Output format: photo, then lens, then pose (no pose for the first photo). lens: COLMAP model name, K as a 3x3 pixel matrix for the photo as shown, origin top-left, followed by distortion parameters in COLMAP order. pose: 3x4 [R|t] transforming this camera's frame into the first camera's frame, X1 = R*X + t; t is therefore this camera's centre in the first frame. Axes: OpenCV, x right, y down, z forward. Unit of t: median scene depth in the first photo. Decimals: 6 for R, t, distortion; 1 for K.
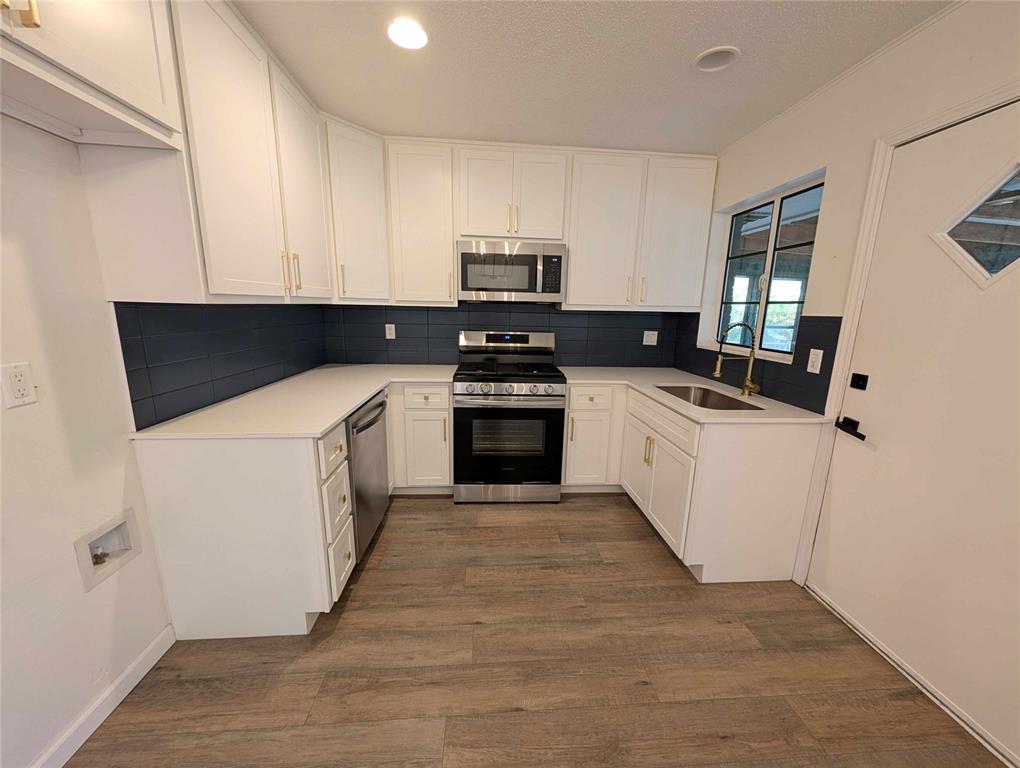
lens RADIAL K [[385.4, 0, 511.8], [0, 385.4, 385.9], [0, 0, 1]] dist [0.002014, 0.000329]
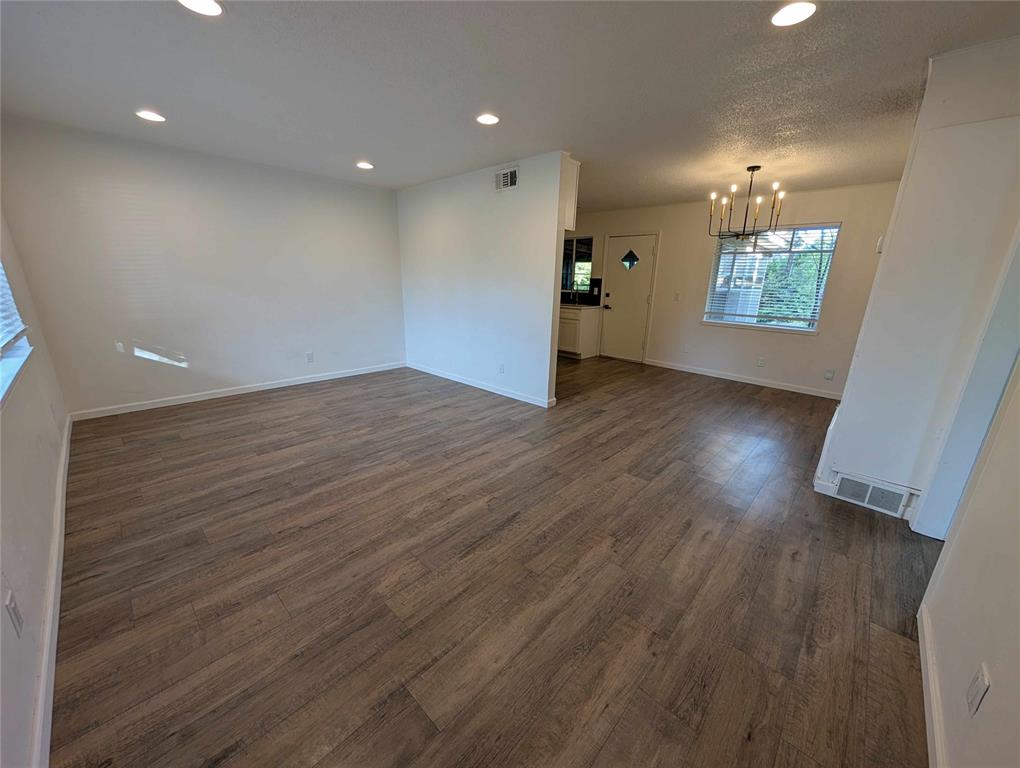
lens RADIAL K [[385.4, 0, 511.3], [0, 385.4, 383.9], [0, 0, 1]] dist [0.002014, 0.000329]
pose [[0.745436, -0.183956, 0.640691, -2.153447], [0.135068, 0.982912, 0.125064, 0.218837], [-0.652749, -0.006690, 0.757545, -1.149343]]
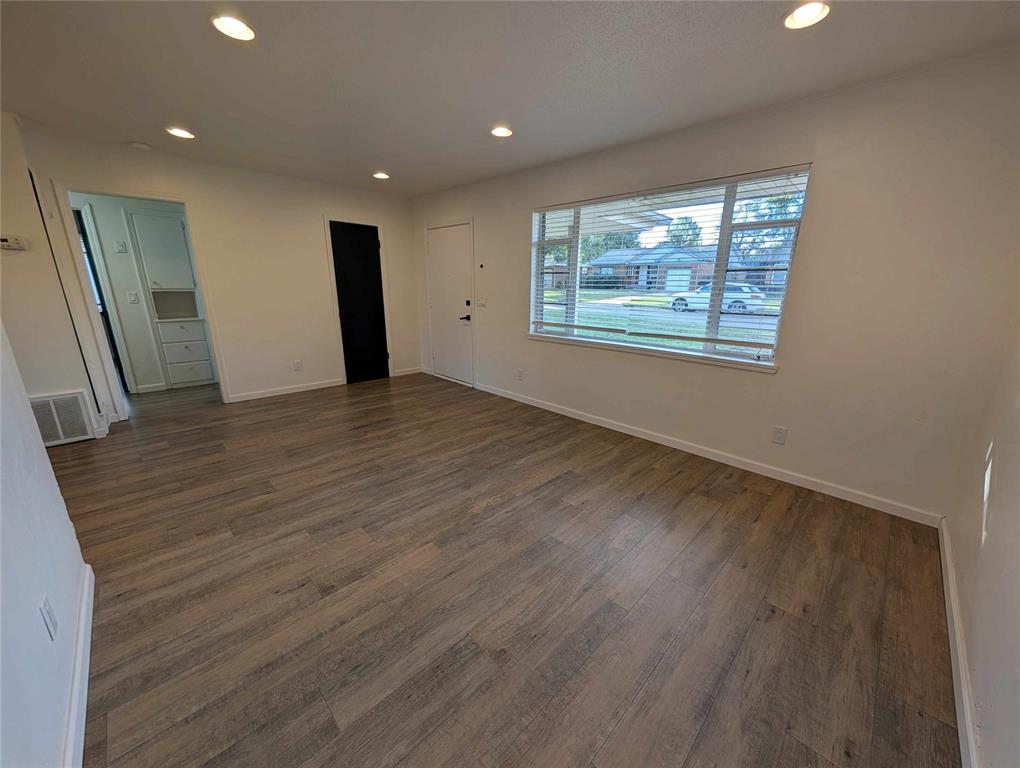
lens RADIAL K [[385.4, 0, 516.6], [0, 385.4, 383.4], [0, 0, 1]] dist [0.002014, 0.000329]
pose [[-0.759164, 0.131298, -0.637519, -0.942089], [-0.166291, 0.907817, 0.384987, -0.280970], [0.629299, 0.398283, -0.667349, 1.318716]]
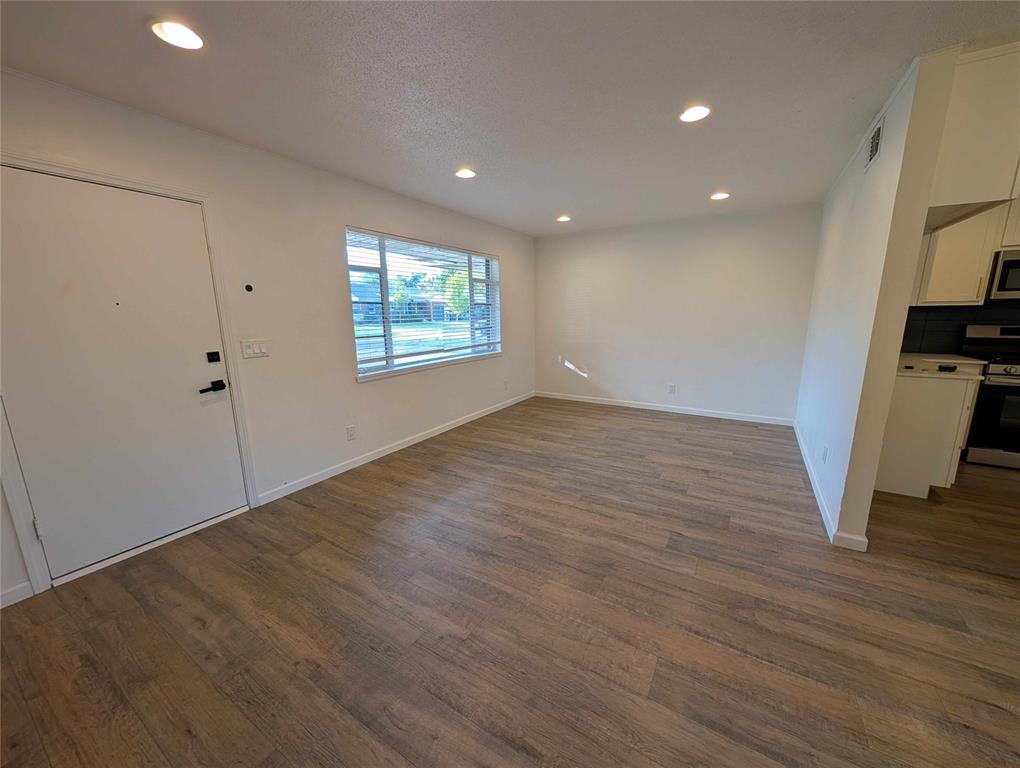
lens RADIAL K [[385.4, 0, 511.4], [0, 385.4, 377.9], [0, 0, 1]] dist [0.002014, 0.000329]
pose [[0.803123, 0.066294, -0.592113, -0.828441], [-0.093116, 0.995545, -0.014837, 0.254419], [0.588492, 0.067051, 0.805718, -1.182391]]
